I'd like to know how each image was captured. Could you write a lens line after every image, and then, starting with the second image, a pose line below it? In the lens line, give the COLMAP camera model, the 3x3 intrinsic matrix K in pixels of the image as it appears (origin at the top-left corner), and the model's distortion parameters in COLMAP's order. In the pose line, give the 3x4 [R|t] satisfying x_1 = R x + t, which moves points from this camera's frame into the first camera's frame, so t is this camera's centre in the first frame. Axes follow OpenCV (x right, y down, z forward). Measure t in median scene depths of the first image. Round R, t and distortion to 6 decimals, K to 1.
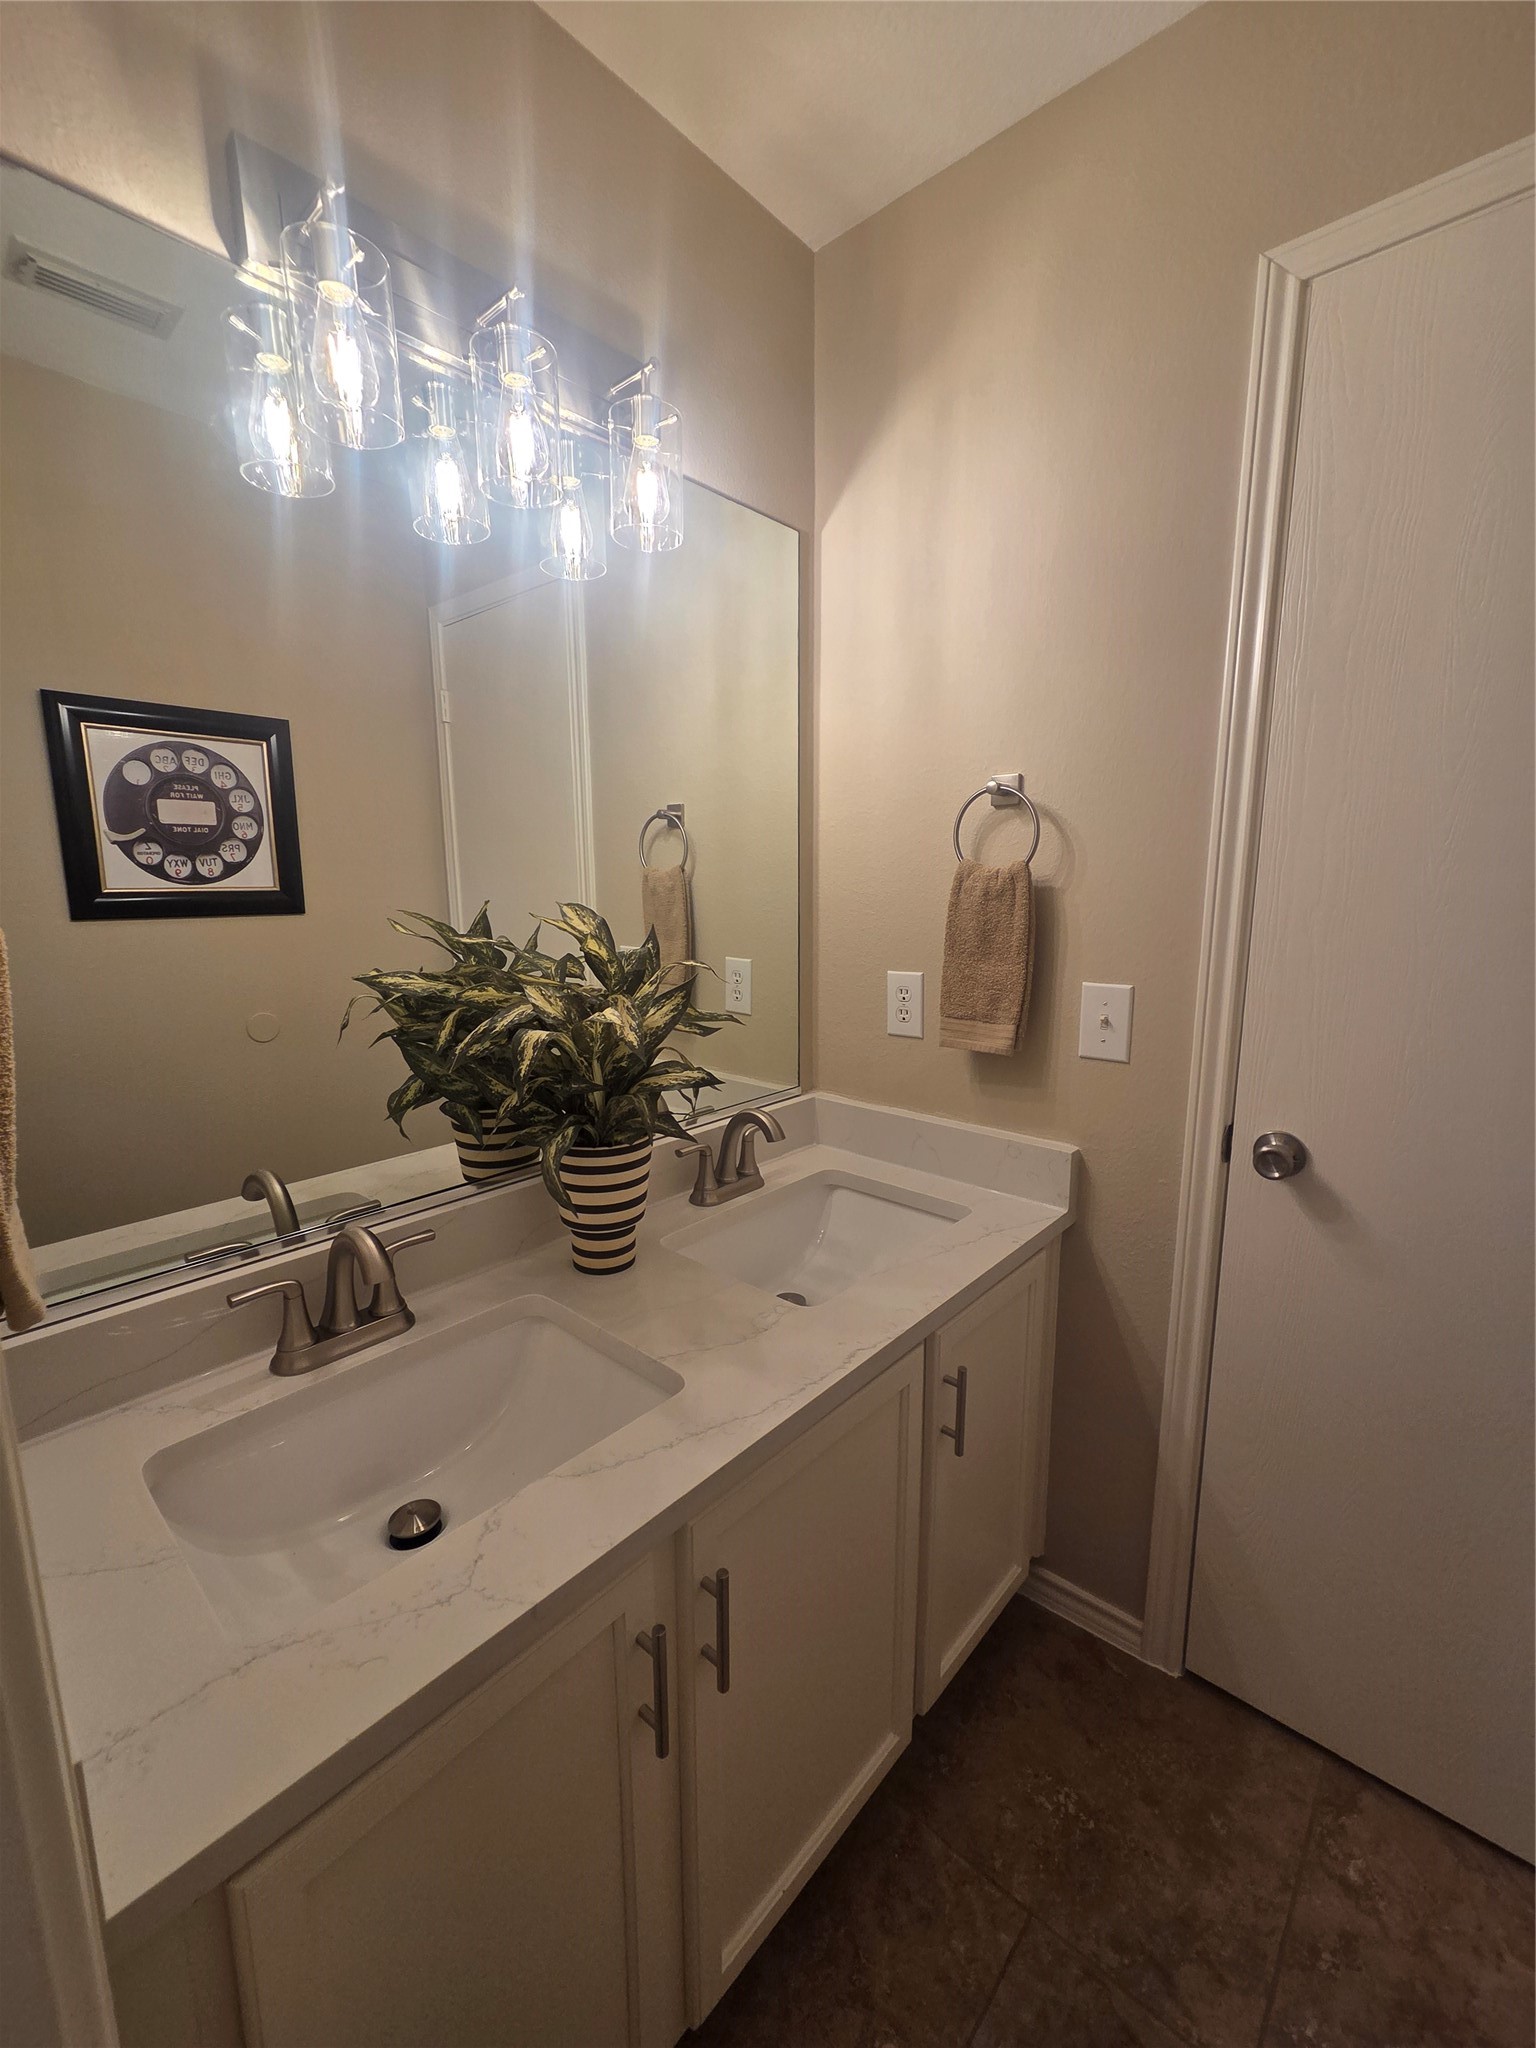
lens RADIAL K [[843.2, 0, 759.3], [0, 843.2, 1013.2], [0, 0, 1]] dist [0.007394, -0.000154]
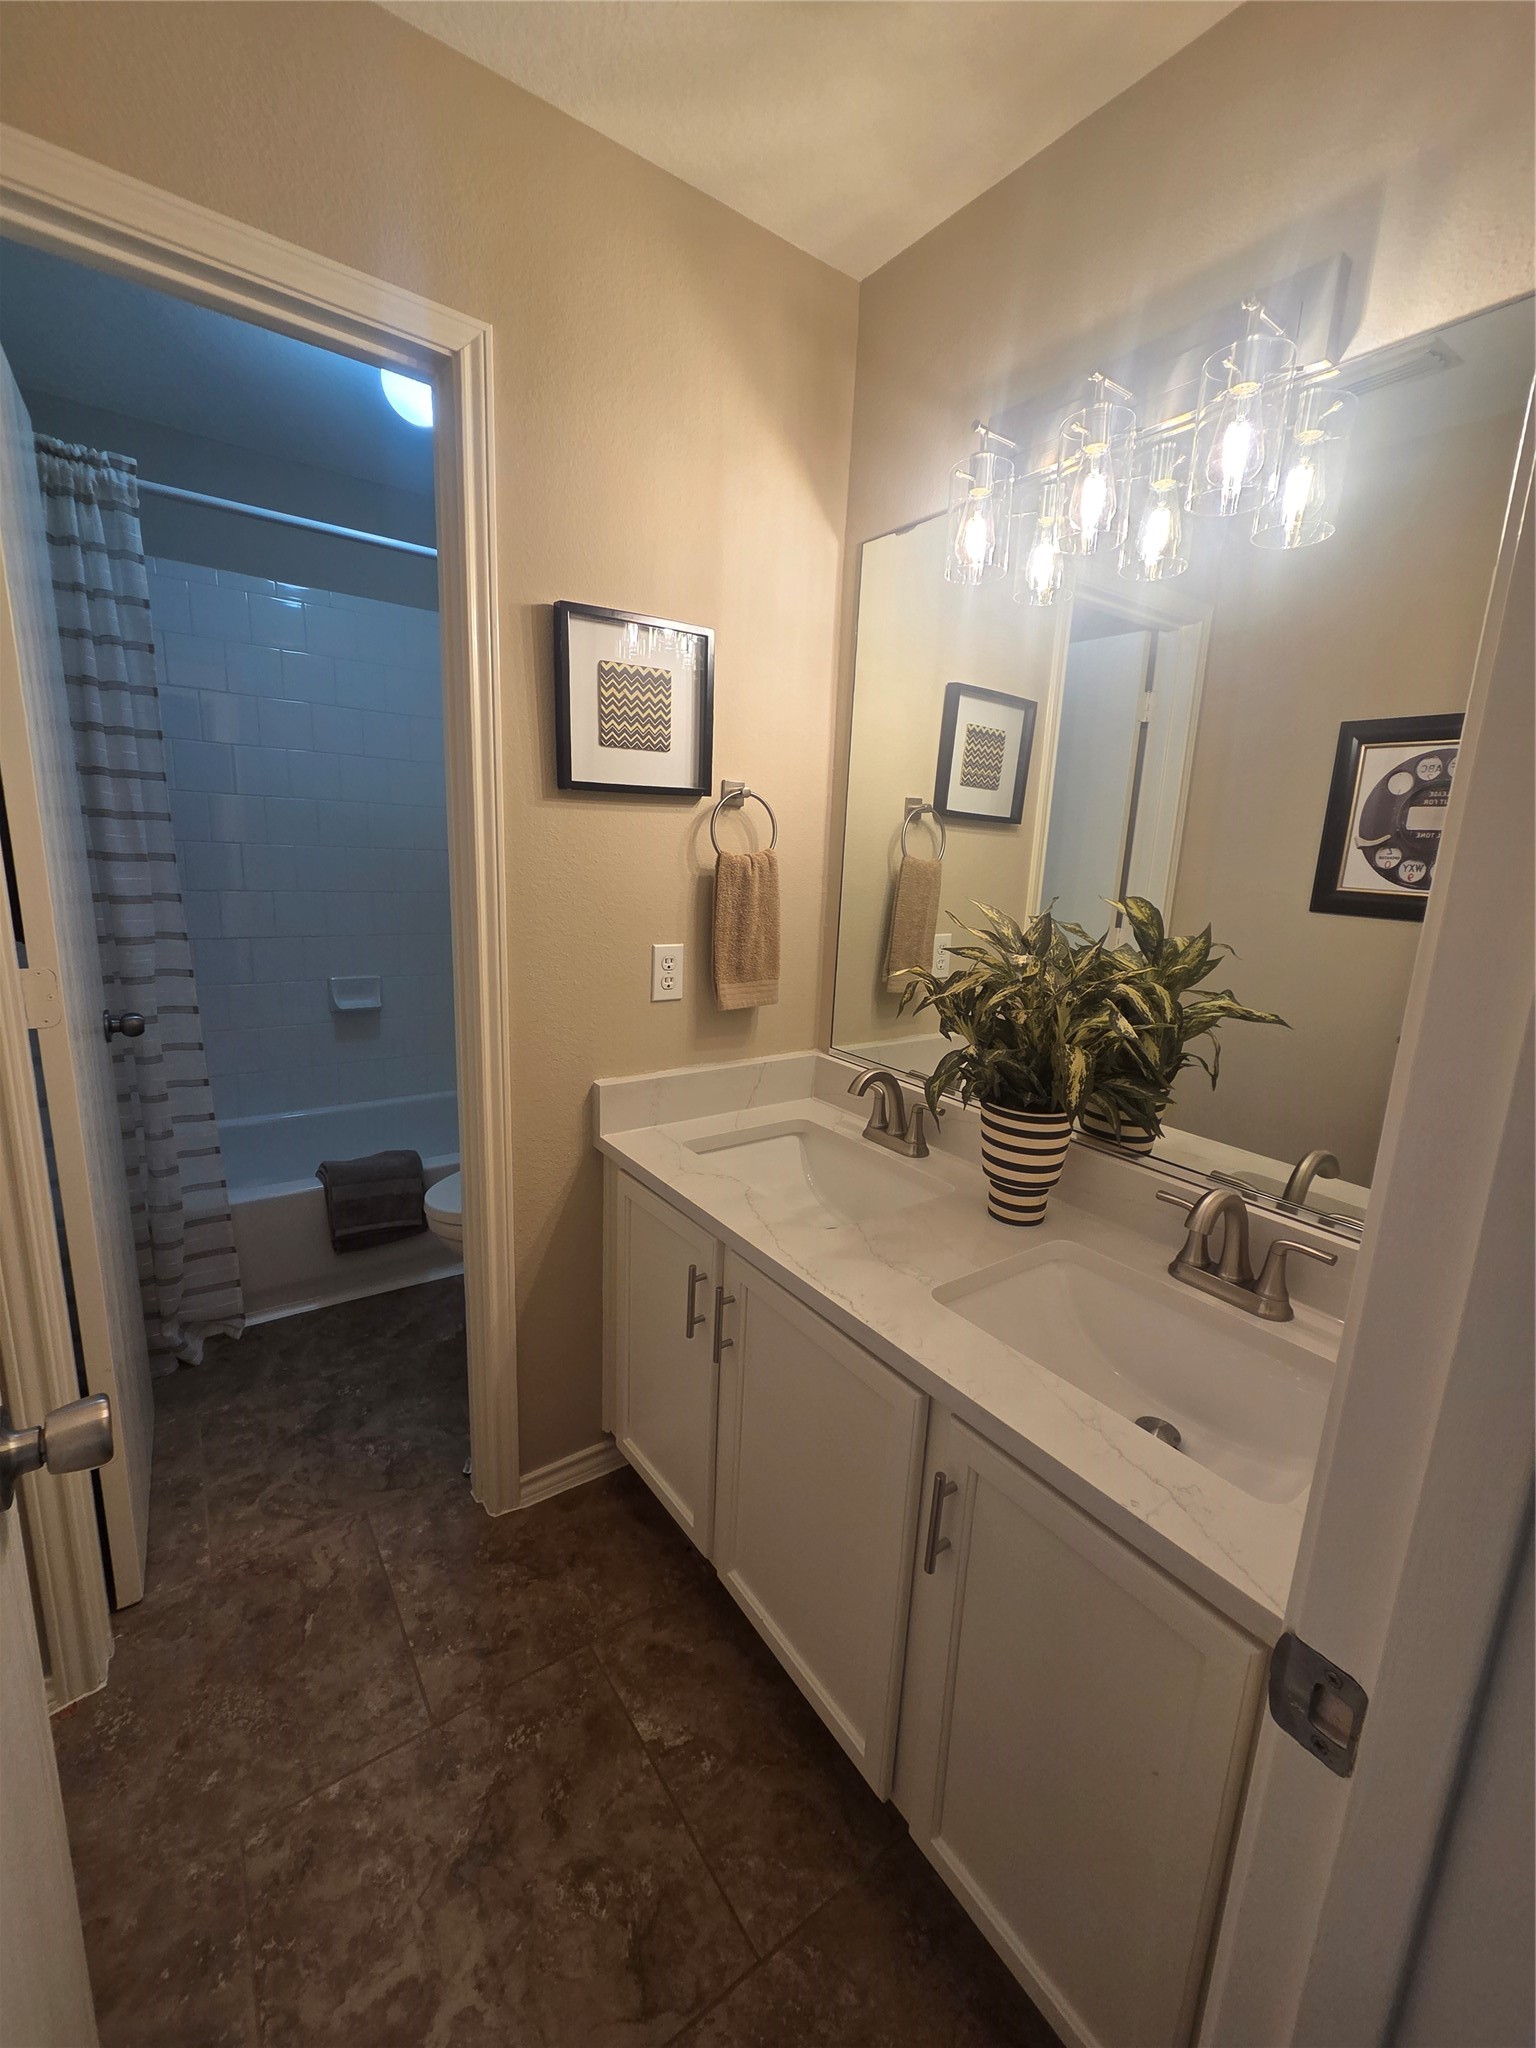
lens RADIAL K [[843.2, 0, 761.2], [0, 843.2, 1019.7], [0, 0, 1]] dist [0.007394, -0.000154]
pose [[-0.208374, 0.191664, -0.959085, 0.530502], [-0.210900, 0.948736, 0.235417, -0.078963], [0.955040, 0.251326, -0.157270, 0.460527]]
